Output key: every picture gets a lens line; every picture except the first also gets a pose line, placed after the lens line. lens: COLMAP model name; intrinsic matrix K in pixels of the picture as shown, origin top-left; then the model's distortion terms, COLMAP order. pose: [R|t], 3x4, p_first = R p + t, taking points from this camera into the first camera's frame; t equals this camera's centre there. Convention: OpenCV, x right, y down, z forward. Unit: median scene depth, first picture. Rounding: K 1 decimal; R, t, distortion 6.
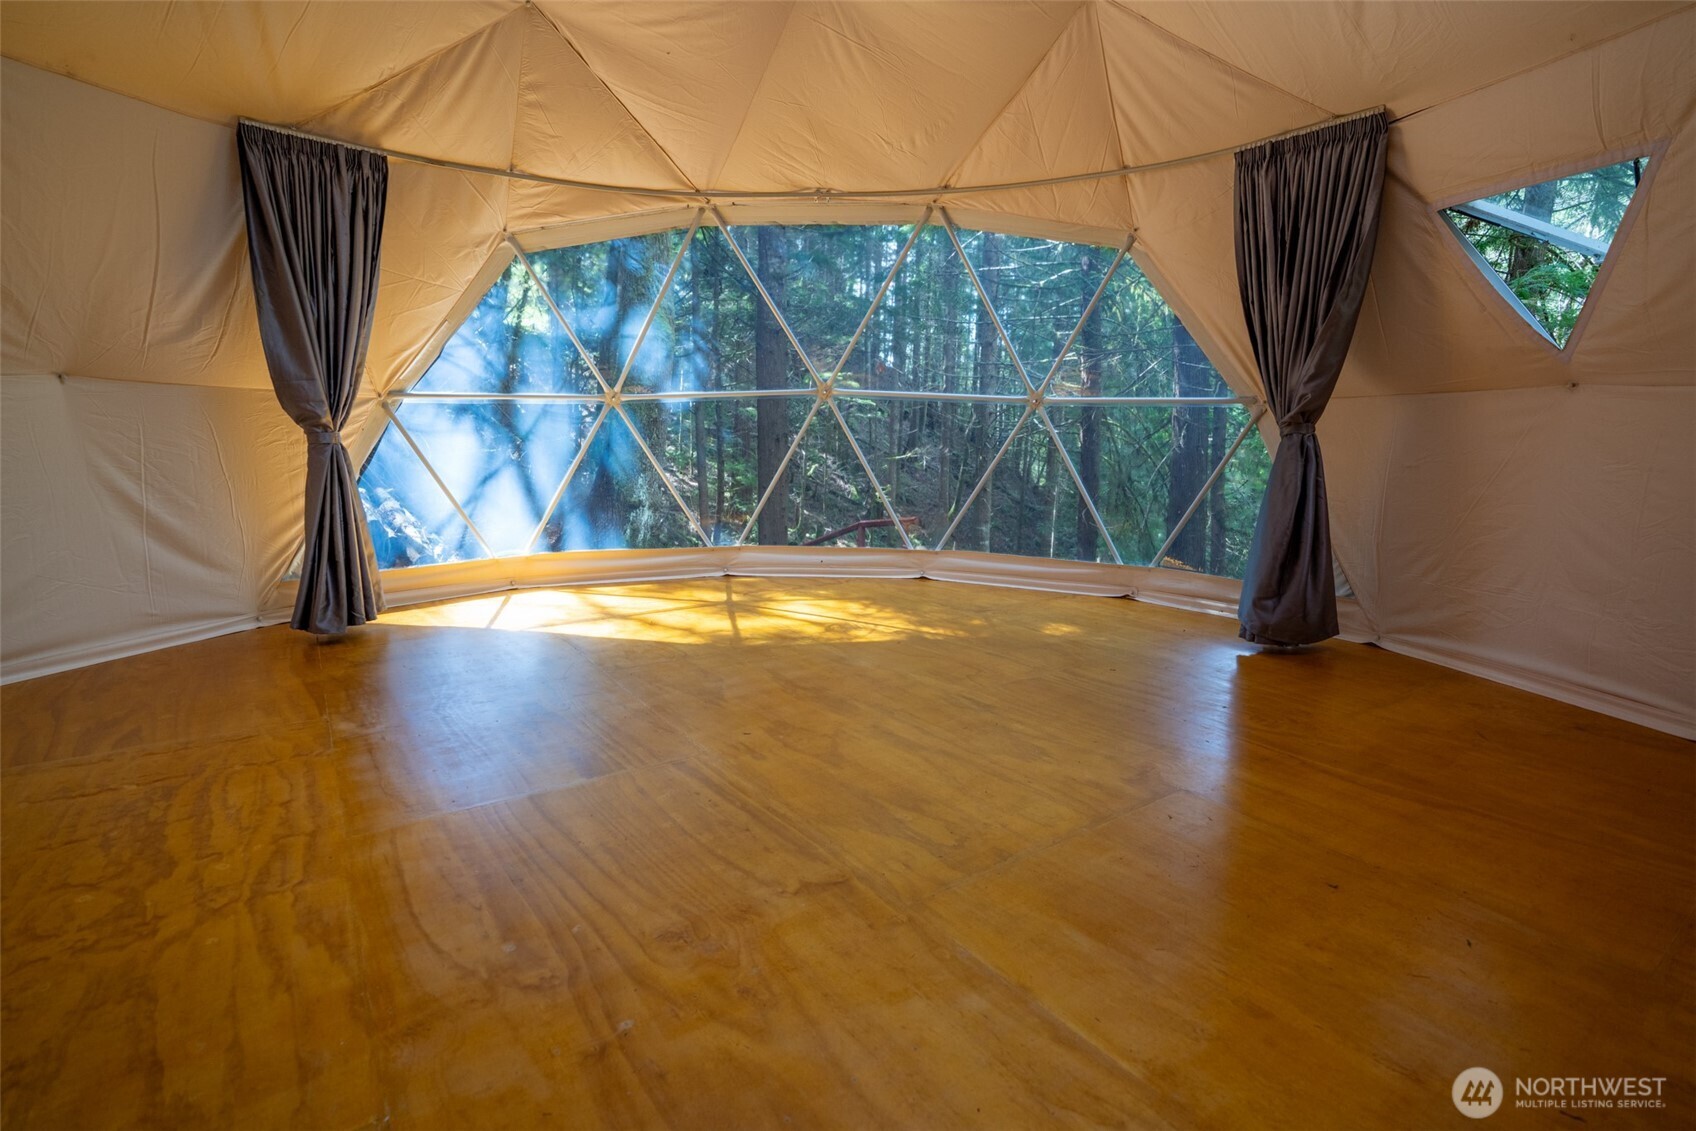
lens RADIAL K [[775.9, 0, 838.0], [0, 775.9, 555.8], [0, 0, 1]] dist [-0.002762, 0.003771]
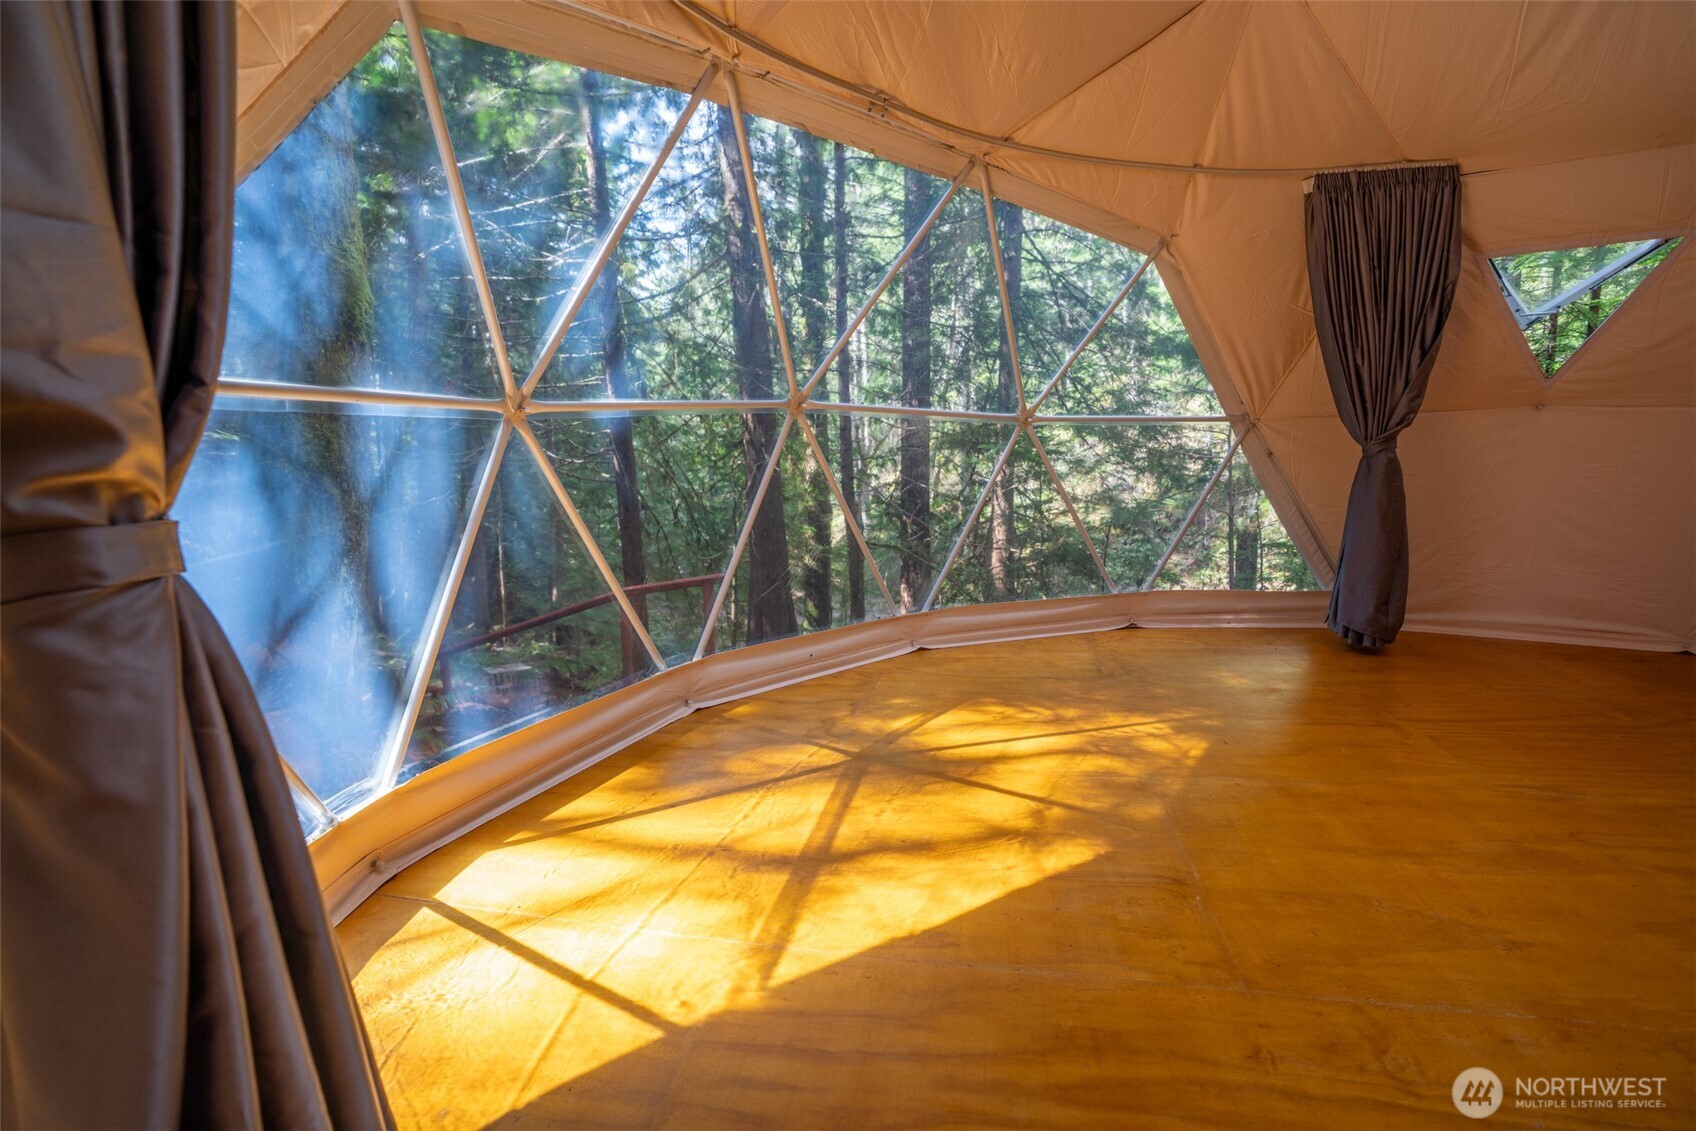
lens RADIAL K [[775.9, 0, 857.5], [0, 775.9, 566.7], [0, 0, 1]] dist [-0.002762, 0.003771]
pose [[0.699936, -0.125123, 0.703160, -0.665001], [0.142609, 0.989193, 0.034066, -0.125878], [-0.699824, 0.076433, 0.710215, 0.710034]]
